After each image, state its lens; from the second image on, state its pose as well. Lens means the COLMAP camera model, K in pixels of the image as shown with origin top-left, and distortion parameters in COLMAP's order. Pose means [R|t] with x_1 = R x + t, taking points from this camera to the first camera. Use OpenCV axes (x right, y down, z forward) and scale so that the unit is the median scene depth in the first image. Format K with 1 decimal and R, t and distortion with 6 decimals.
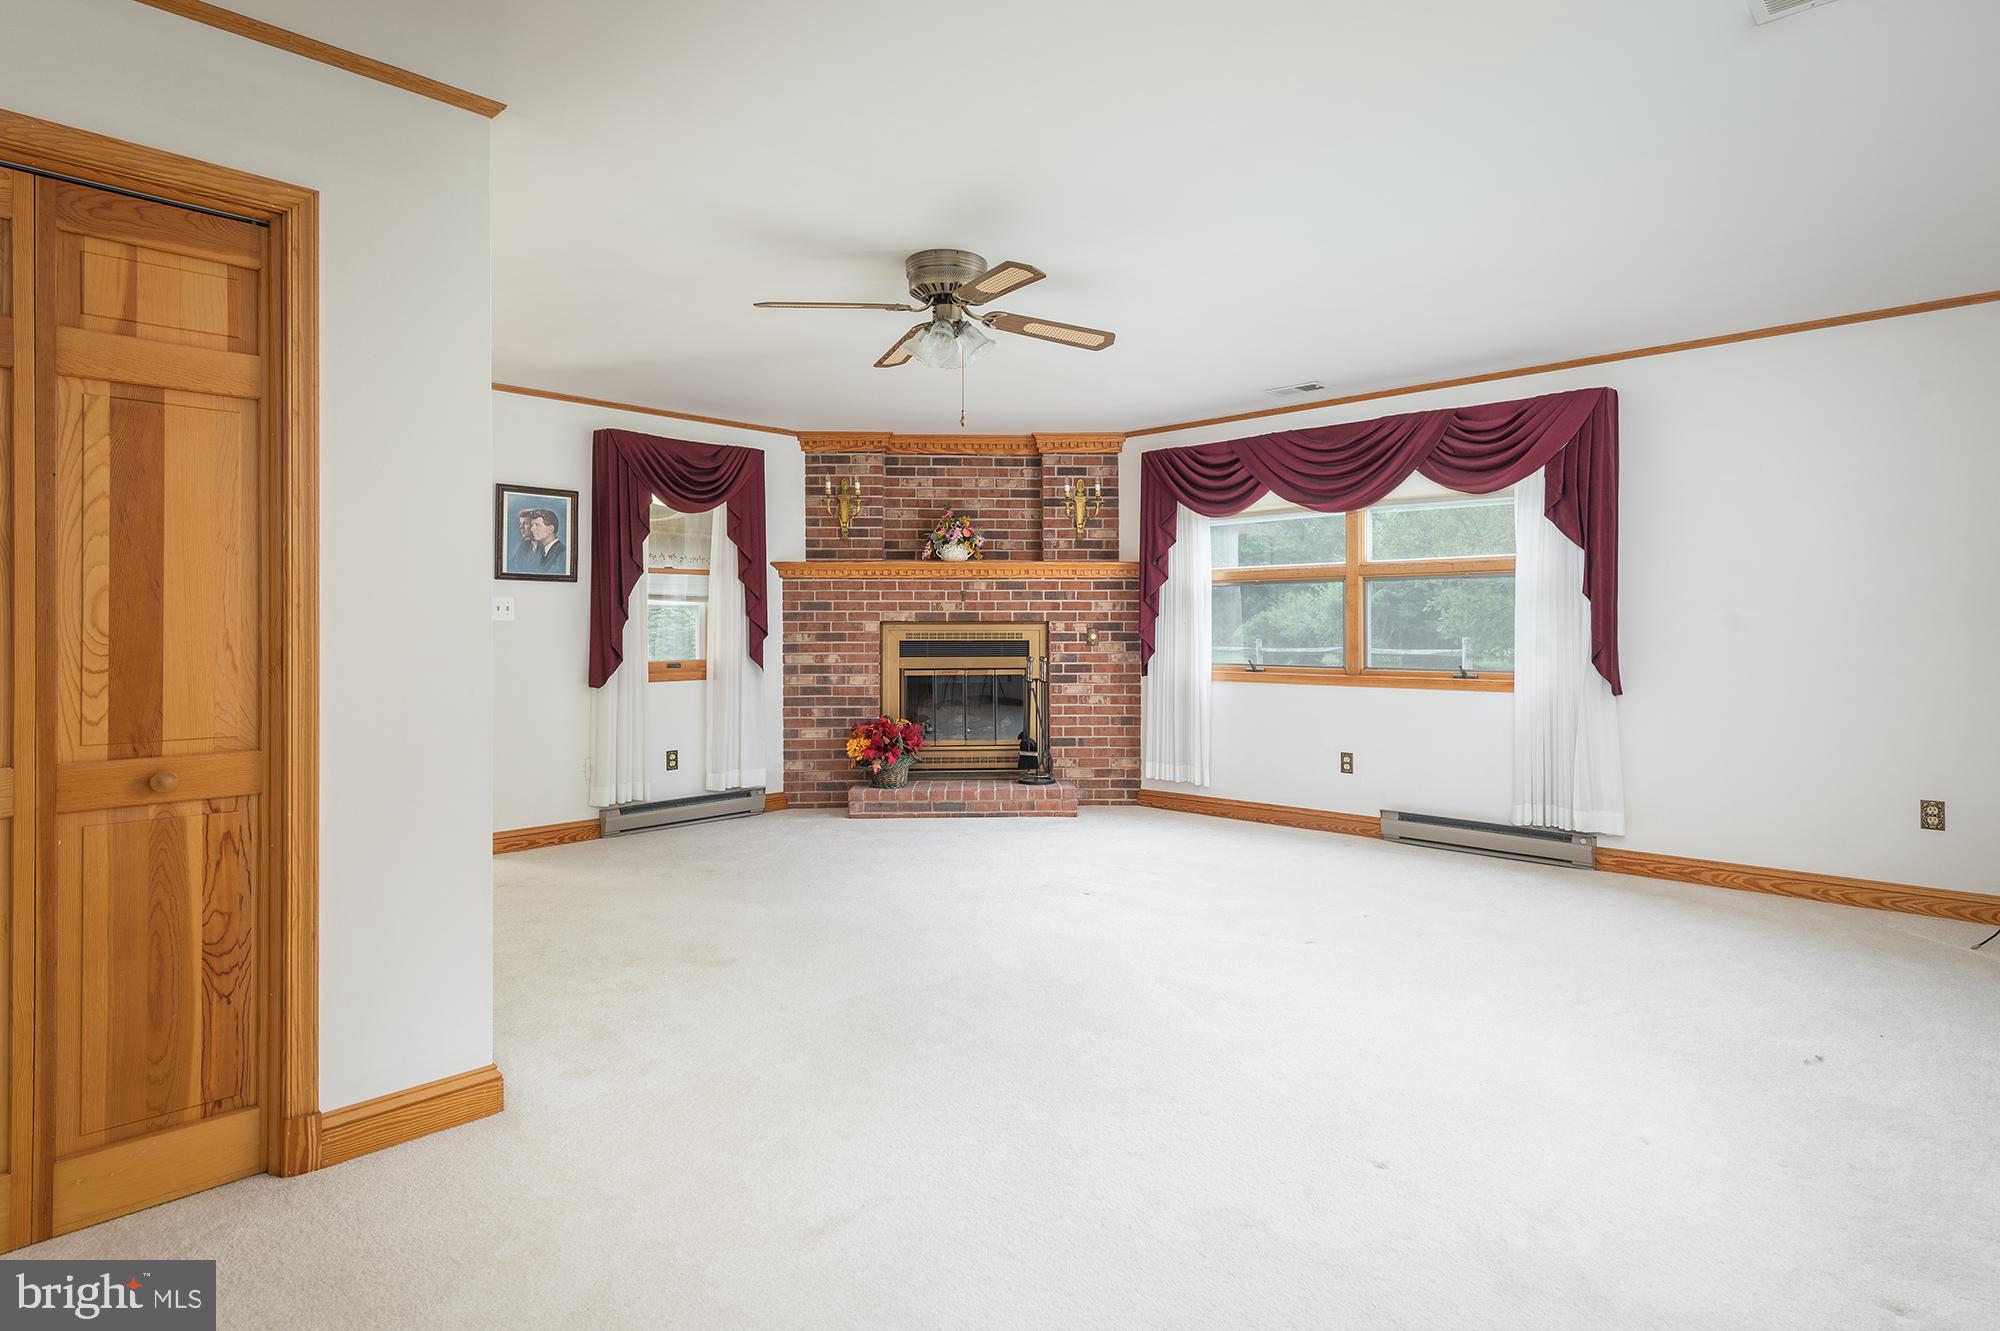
lens RADIAL K [[1037.5, 0, 1027.0], [0, 1037.5, 638.2], [0, 0, 1]] dist [0.024229, 0.001667]
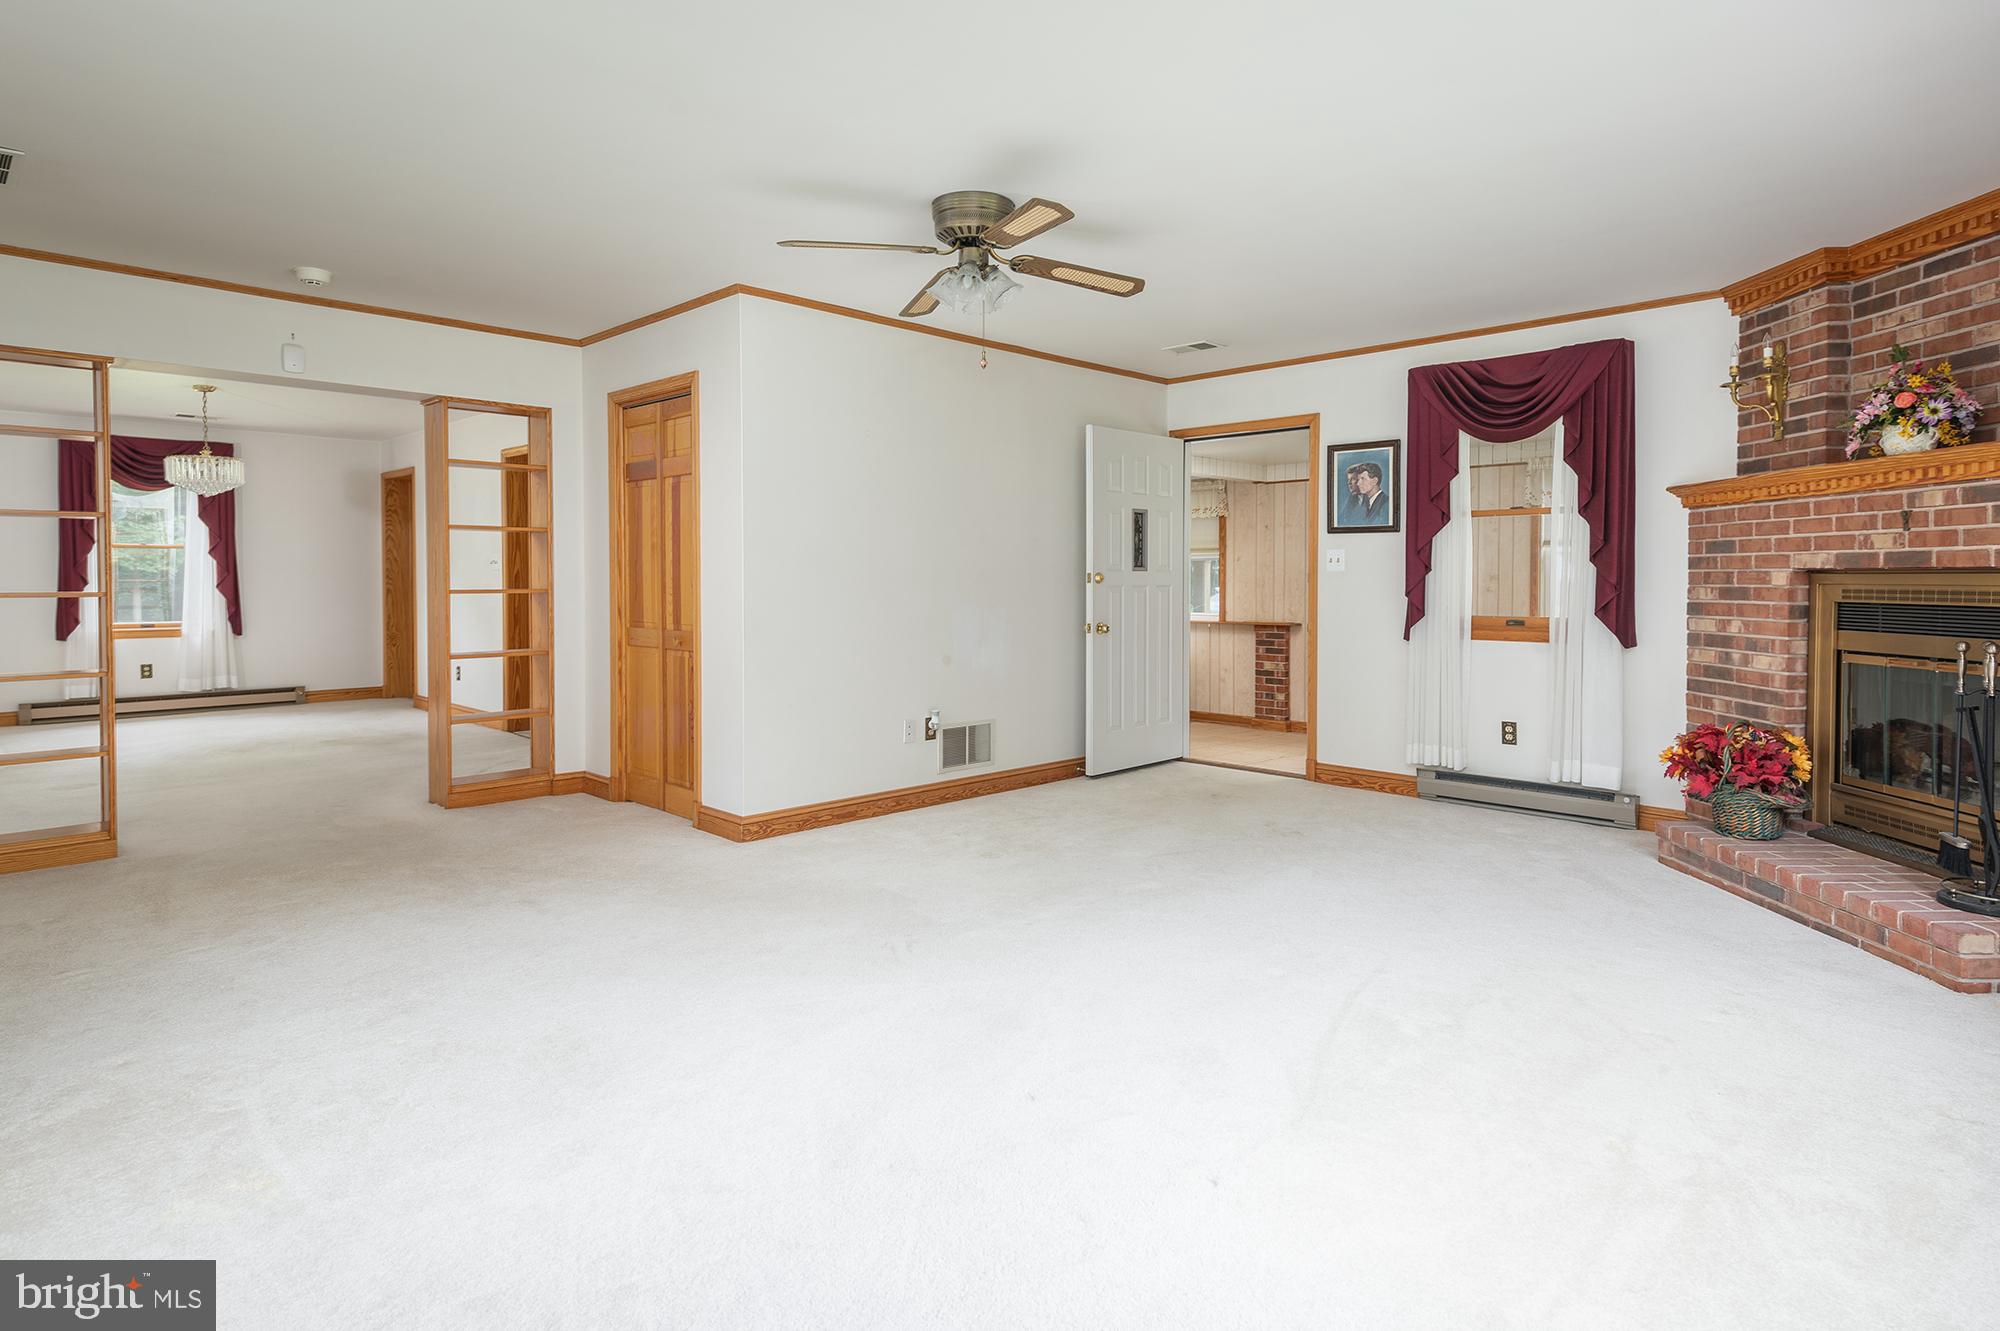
lens RADIAL K [[1037.5, 0, 962.9], [0, 1037.5, 606.5], [0, 0, 1]] dist [0.024229, 0.001667]
pose [[-0.020315, 0.031547, -0.999296, 0.486967], [-0.011017, 0.999434, 0.031776, -0.008495], [0.999733, 0.011654, -0.019956, 0.525703]]
